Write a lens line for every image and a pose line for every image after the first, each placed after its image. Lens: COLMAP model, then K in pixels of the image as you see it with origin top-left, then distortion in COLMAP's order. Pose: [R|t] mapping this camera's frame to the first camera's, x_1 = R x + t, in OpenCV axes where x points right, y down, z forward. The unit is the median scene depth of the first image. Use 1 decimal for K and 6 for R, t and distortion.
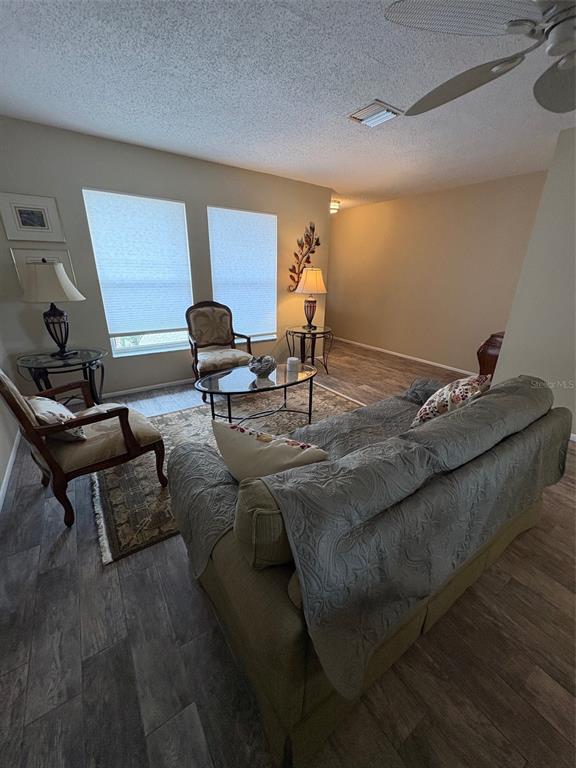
lens RADIAL K [[305.9, 0, 288.0], [0, 305.9, 386.4], [0, 0, 1]] dist [0.000489, 0.000472]
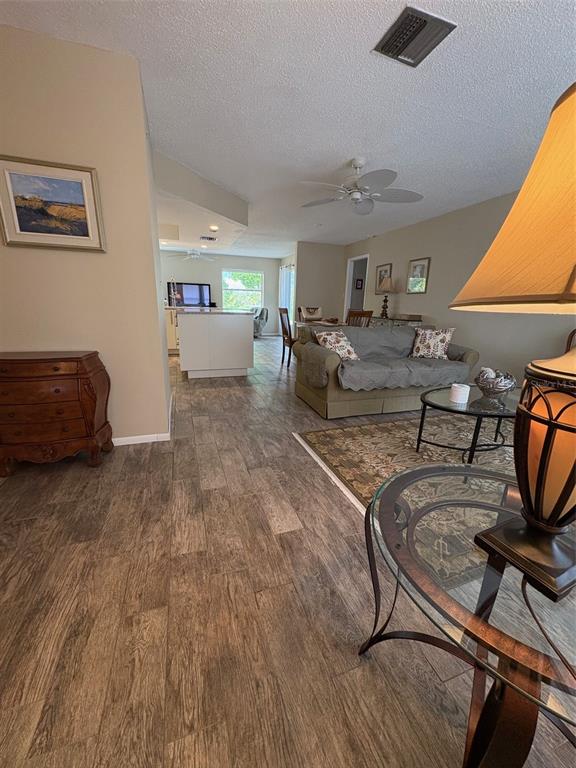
lens RADIAL K [[305.9, 0, 288.4], [0, 305.9, 384.6], [0, 0, 1]] dist [0.000489, 0.000472]
pose [[-0.965467, -0.112867, 0.234806, 0.169169], [0.046183, 0.812862, 0.580623, -0.375939], [-0.256398, 0.571417, -0.779579, 1.193760]]
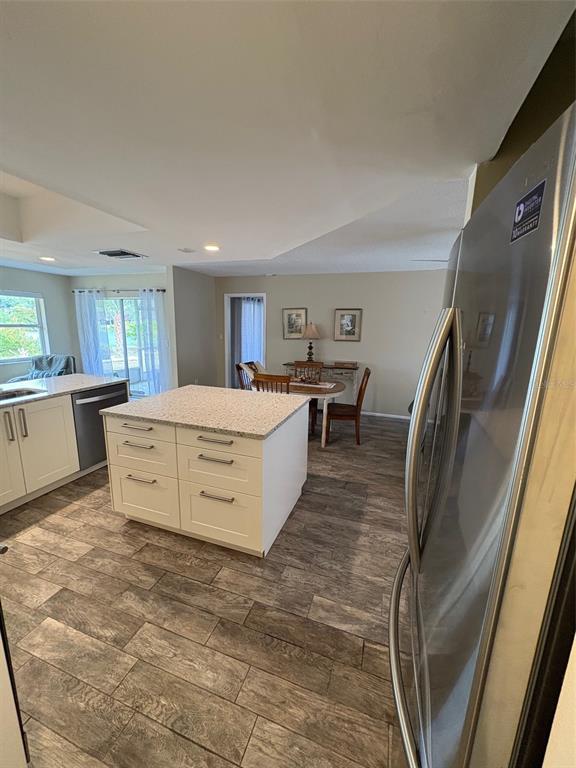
lens RADIAL K [[305.9, 0, 288.6], [0, 305.9, 384.3], [0, 0, 1]] dist [0.000489, 0.000472]
pose [[-0.796899, 0.079387, -0.598874, 1.037106], [-0.250243, 0.858900, 0.446844, -0.276319], [0.549846, 0.505954, -0.664590, 0.638279]]
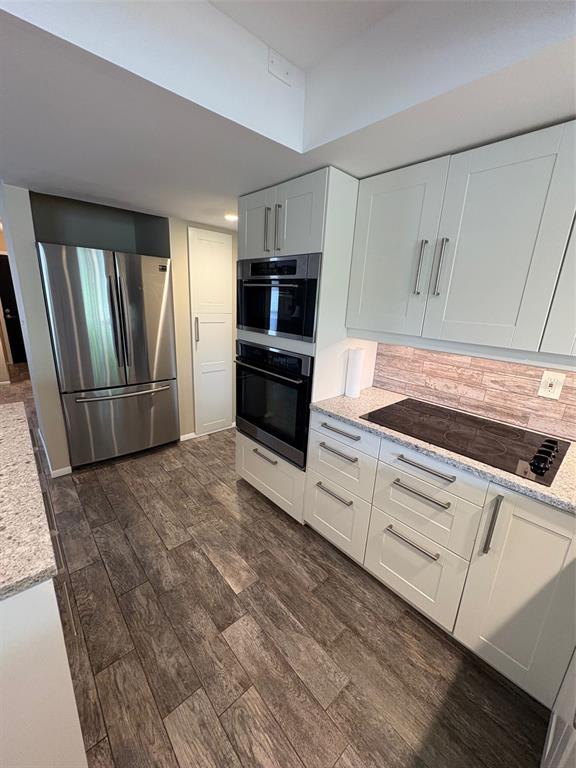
lens RADIAL K [[305.9, 0, 289.3], [0, 305.9, 385.0], [0, 0, 1]] dist [0.000489, 0.000472]
pose [[0.989040, -0.011610, 0.147189, 1.085812], [0.024752, 0.995833, -0.087767, 0.023307], [-0.145557, 0.090448, 0.985207, -0.093842]]
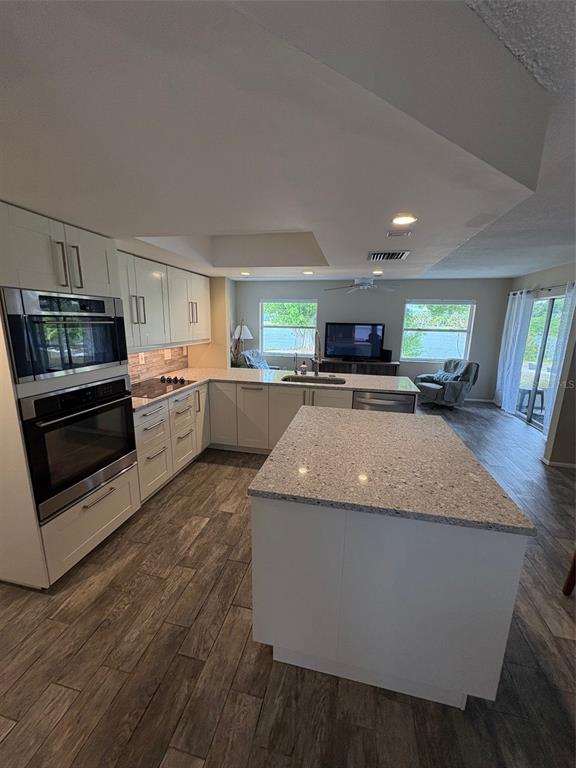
lens RADIAL K [[305.9, 0, 288.5], [0, 305.9, 384.5], [0, 0, 1]] dist [0.000489, 0.000472]
pose [[-0.690745, -0.184110, 0.699267, 0.563162], [0.228470, 0.861935, 0.452624, -0.230781], [-0.686056, 0.472410, -0.553314, 0.451473]]
